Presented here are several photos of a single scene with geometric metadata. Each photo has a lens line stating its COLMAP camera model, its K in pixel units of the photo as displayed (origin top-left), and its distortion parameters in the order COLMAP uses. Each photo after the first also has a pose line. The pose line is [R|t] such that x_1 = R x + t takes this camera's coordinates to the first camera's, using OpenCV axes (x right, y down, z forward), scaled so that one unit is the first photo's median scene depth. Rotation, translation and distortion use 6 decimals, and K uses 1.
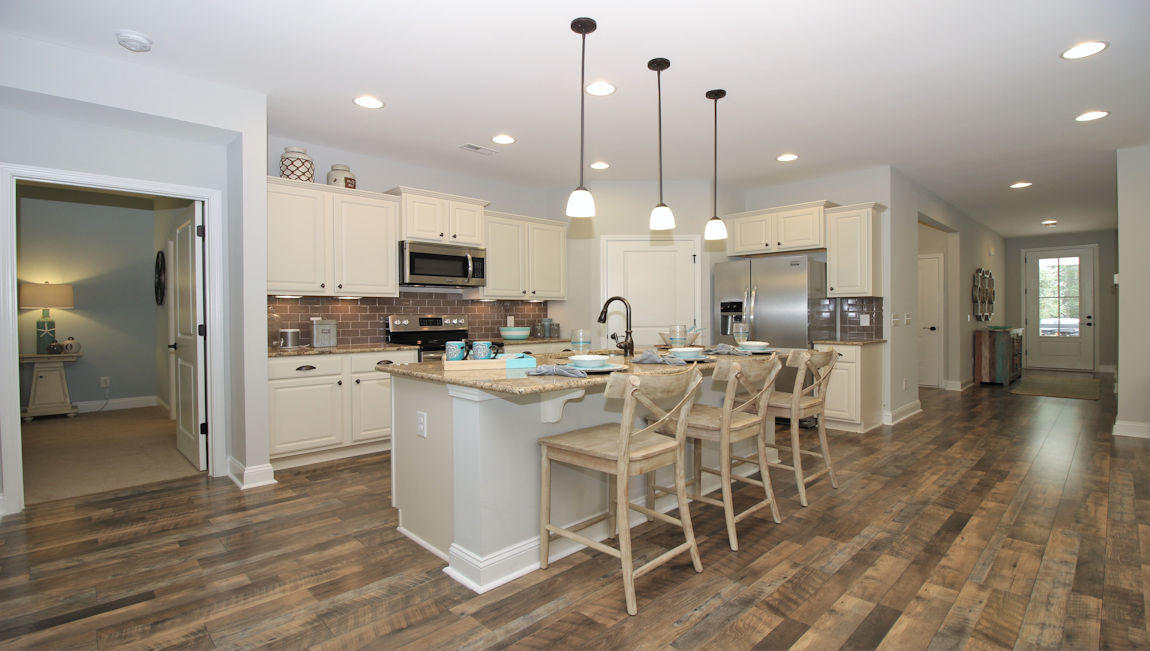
lens RADIAL K [[530.6, 0, 578.5], [0, 530.6, 317.1], [0, 0, 1]] dist [-0.000292, -0.013771]
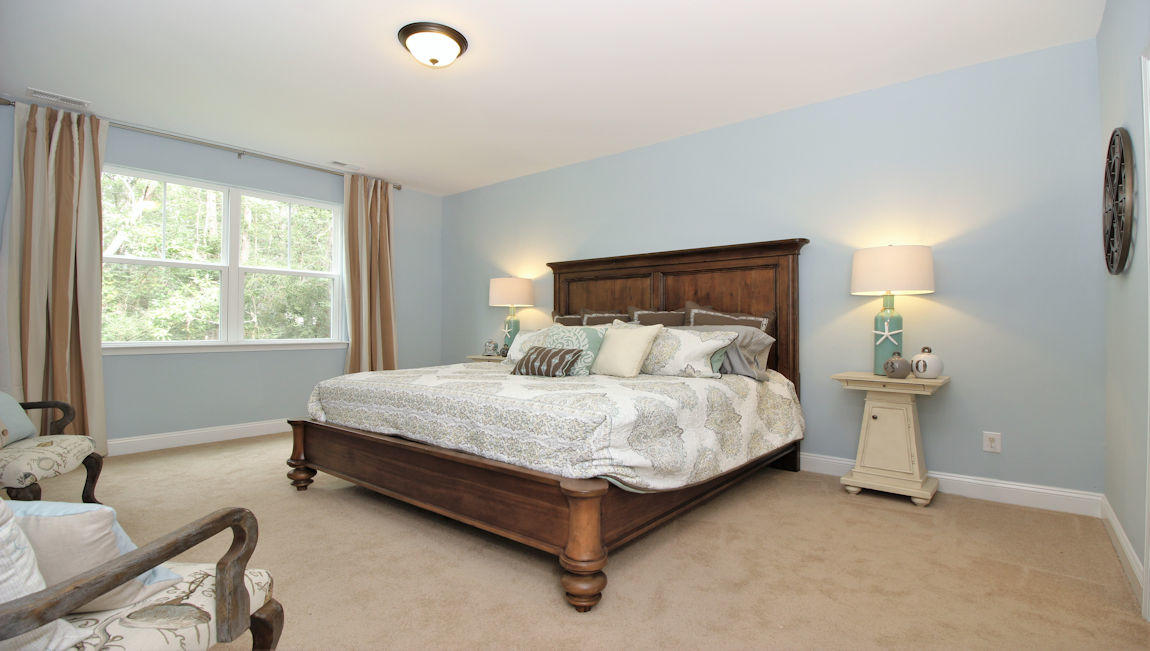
lens RADIAL K [[528.5, 0, 576.9], [0, 528.5, 322.0], [0, 0, 1]] dist [-0.000537, -0.013876]
pose [[0.097456, -0.000744, -0.995240, -0.595453], [-0.010183, 0.999947, -0.001745, 0.021838], [0.995188, 0.010305, 0.097443, 0.746968]]
